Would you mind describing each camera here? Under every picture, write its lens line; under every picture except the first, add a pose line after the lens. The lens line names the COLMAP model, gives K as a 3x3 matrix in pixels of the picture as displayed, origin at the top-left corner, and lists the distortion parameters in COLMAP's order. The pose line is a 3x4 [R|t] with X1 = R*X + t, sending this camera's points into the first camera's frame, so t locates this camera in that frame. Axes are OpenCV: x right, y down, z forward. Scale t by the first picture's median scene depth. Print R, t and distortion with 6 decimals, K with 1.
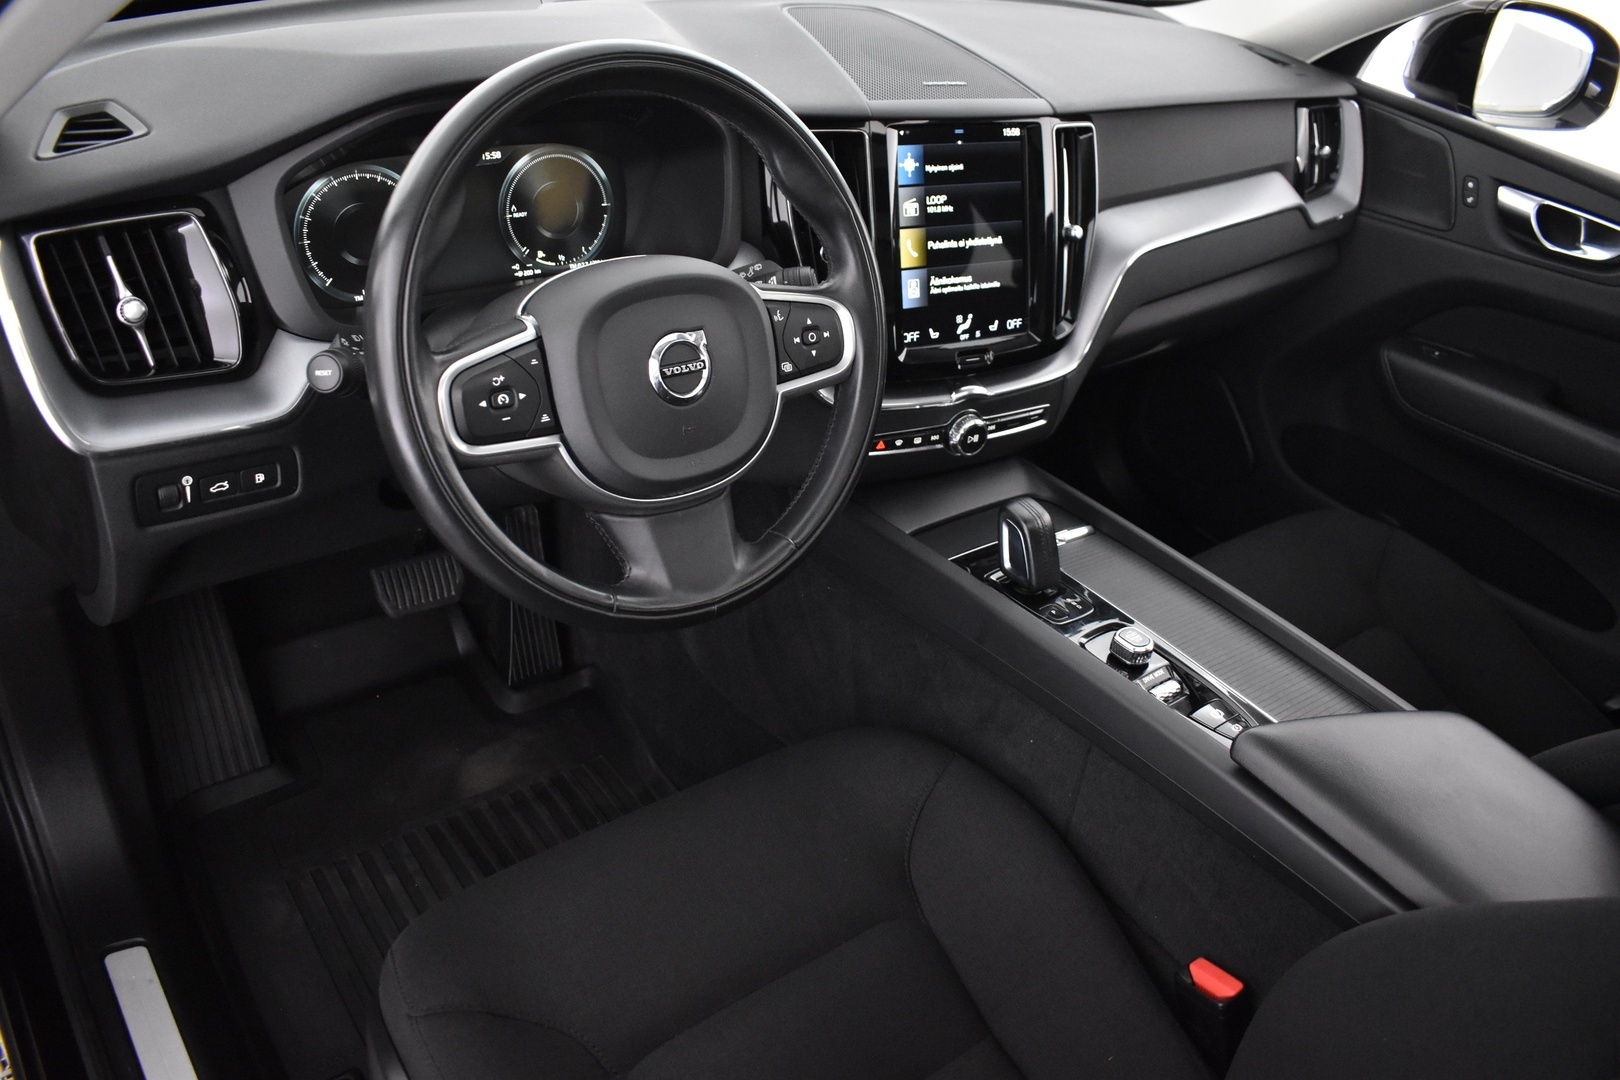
lens RADIAL K [[1244.3, 0, 813.3], [0, 1244.3, 545.4], [0, 0, 1]] dist [-0.105321, 0.014471]
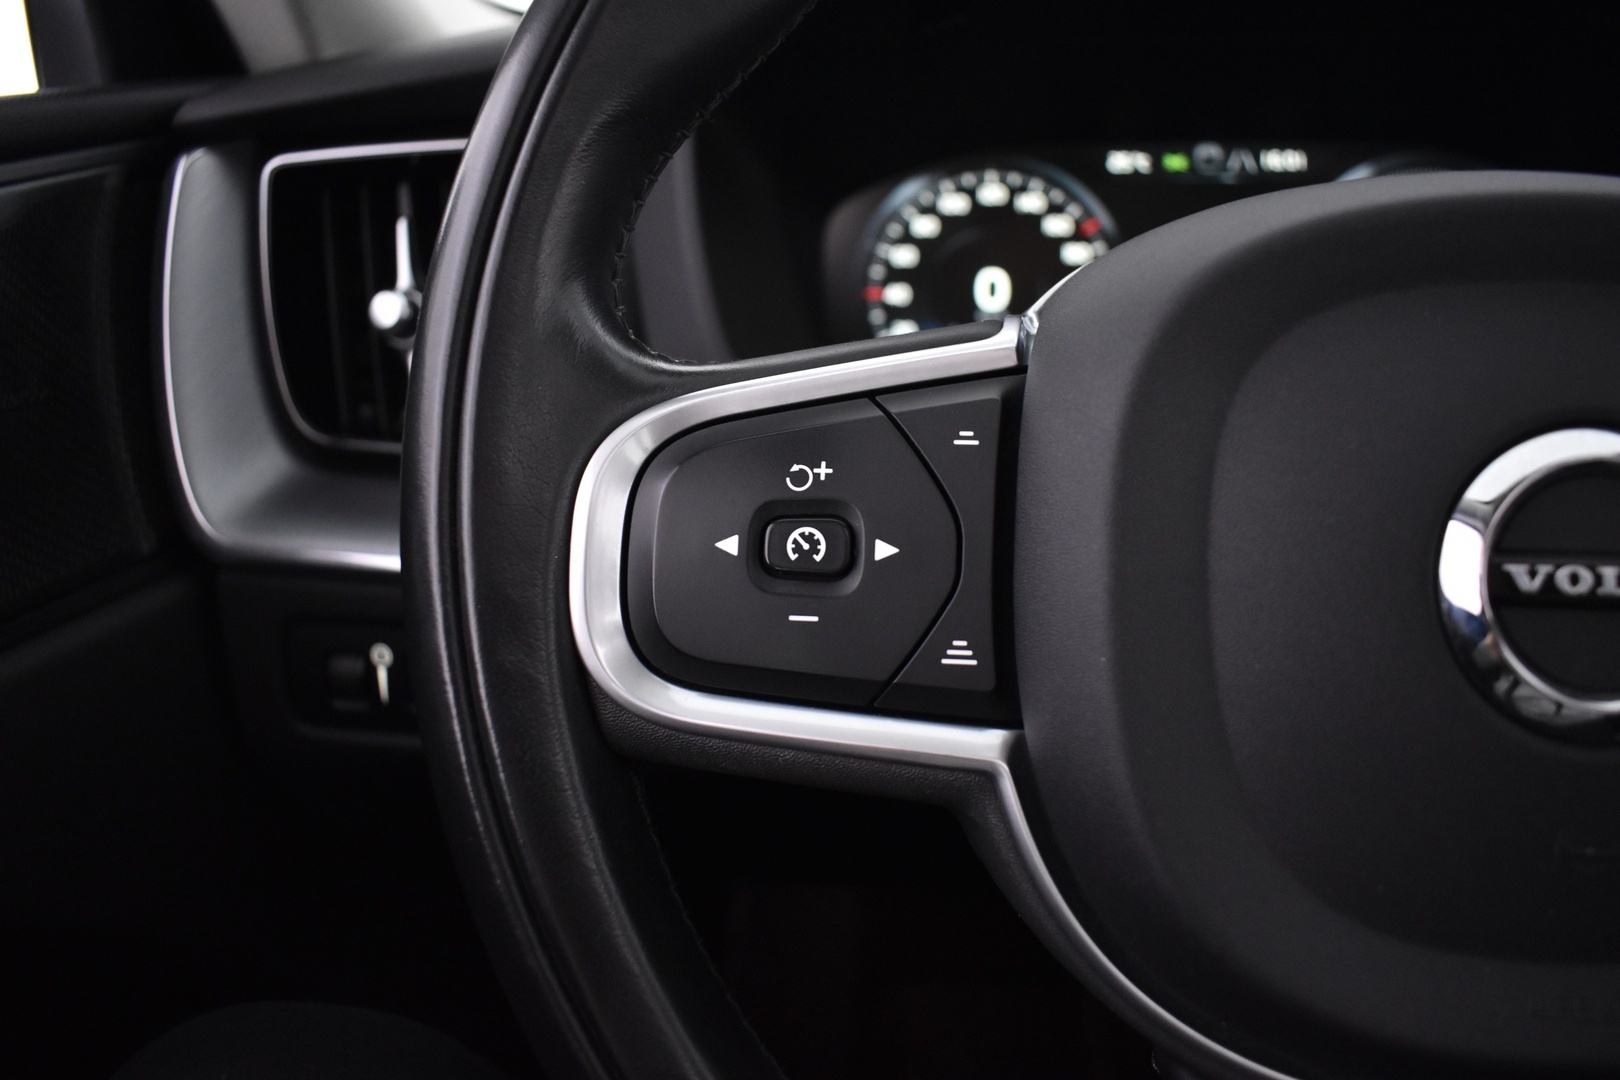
lens RADIAL K [[1244.3, 0, 790.8], [0, 1244.3, 632.3], [0, 0, 1]] dist [-0.105321, 0.014471]
pose [[0.673341, 0.155096, -0.722881, -0.034553], [-0.305327, 0.948811, -0.080833, -0.051397], [0.673341, 0.275143, 0.686228, 0.544763]]
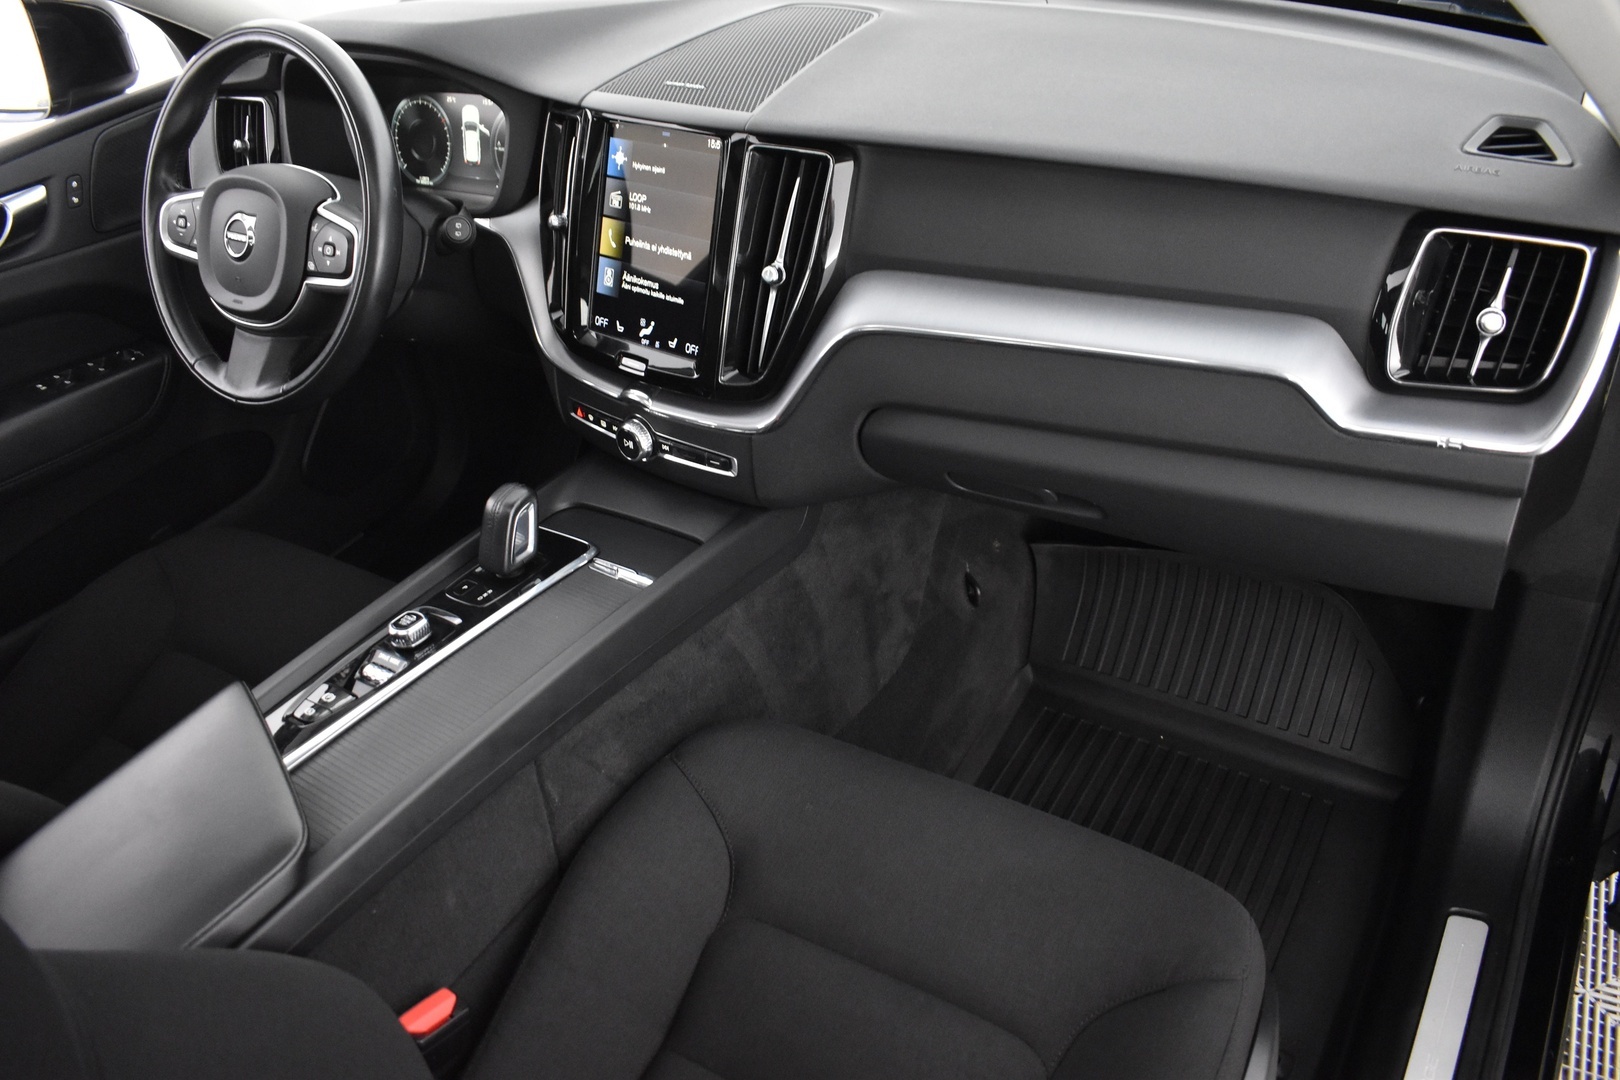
lens RADIAL K [[1244.3, 0, 816.6], [0, 1244.3, 543.8], [0, 0, 1]] dist [-0.105321, 0.014471]
pose [[0.333973, 0.403628, -0.851791, 1.113990], [-0.412900, 0.875007, 0.252738, -0.346829], [0.847335, 0.267297, 0.458886, 0.738144]]
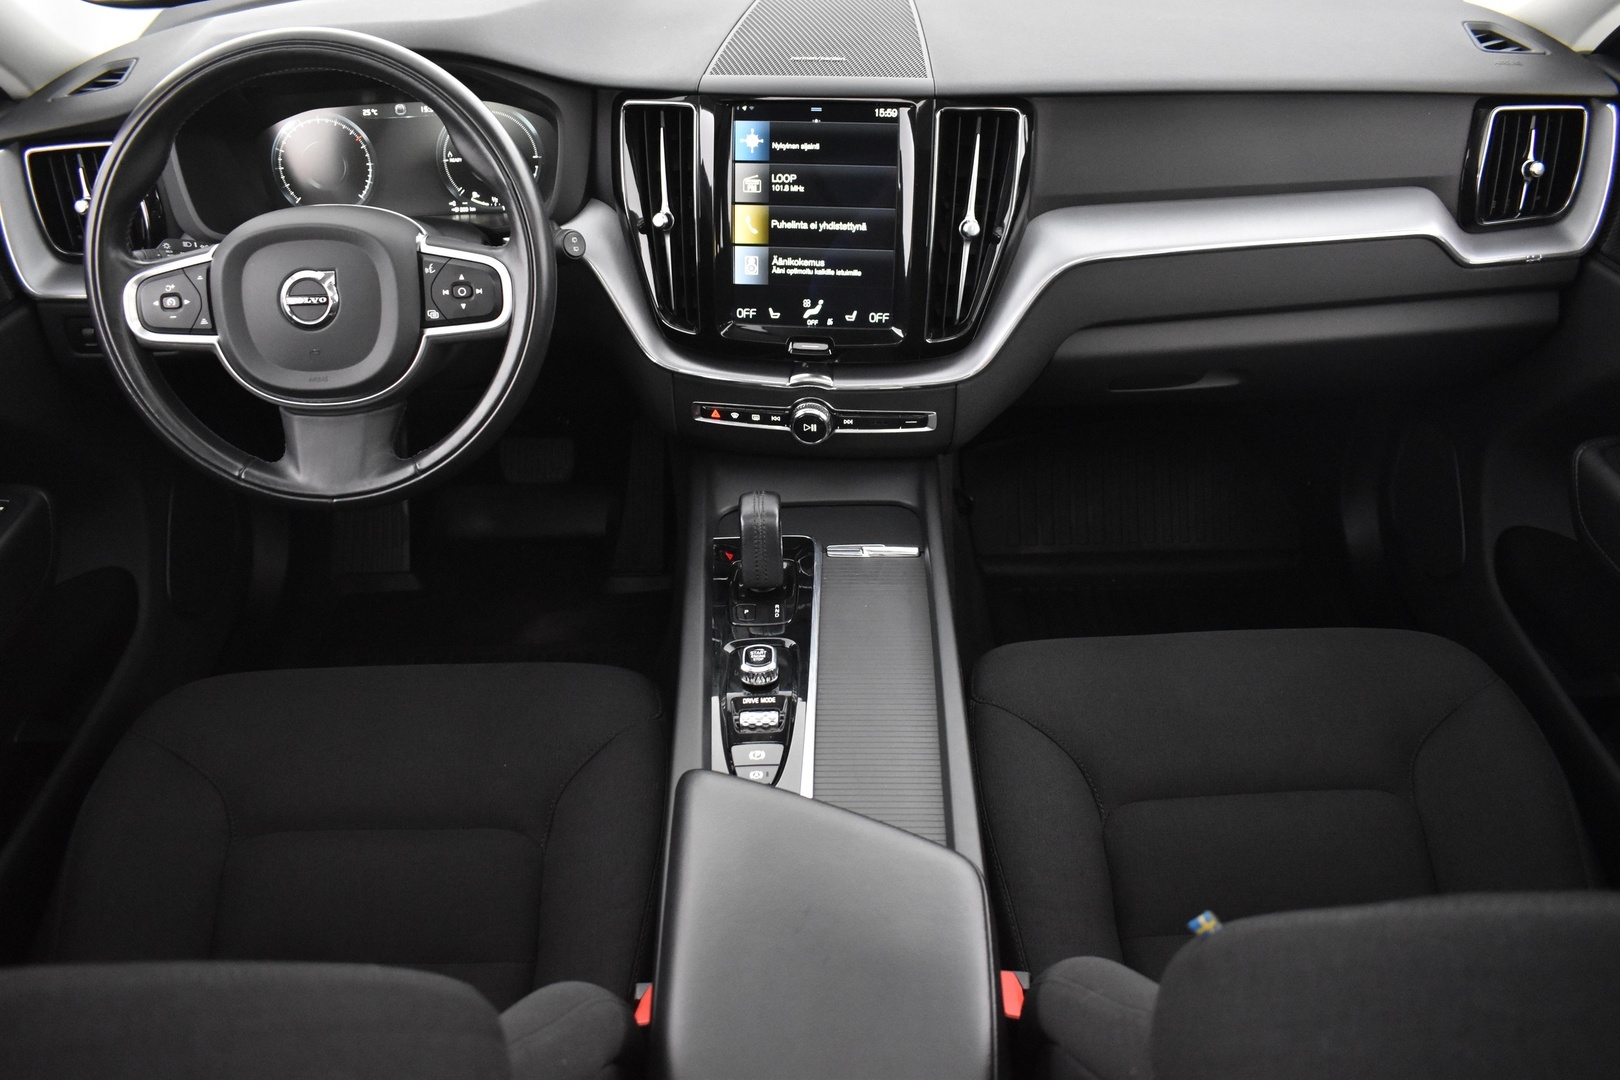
lens RADIAL K [[1244.3, 0, 811.5], [0, 1244.3, 528.4], [0, 0, 1]] dist [-0.105321, 0.014471]
pose [[0.792300, 0.250645, -0.556271, 0.731726], [-0.230246, 0.967139, 0.107834, -0.121888], [0.565020, 0.042643, 0.823975, 0.216147]]
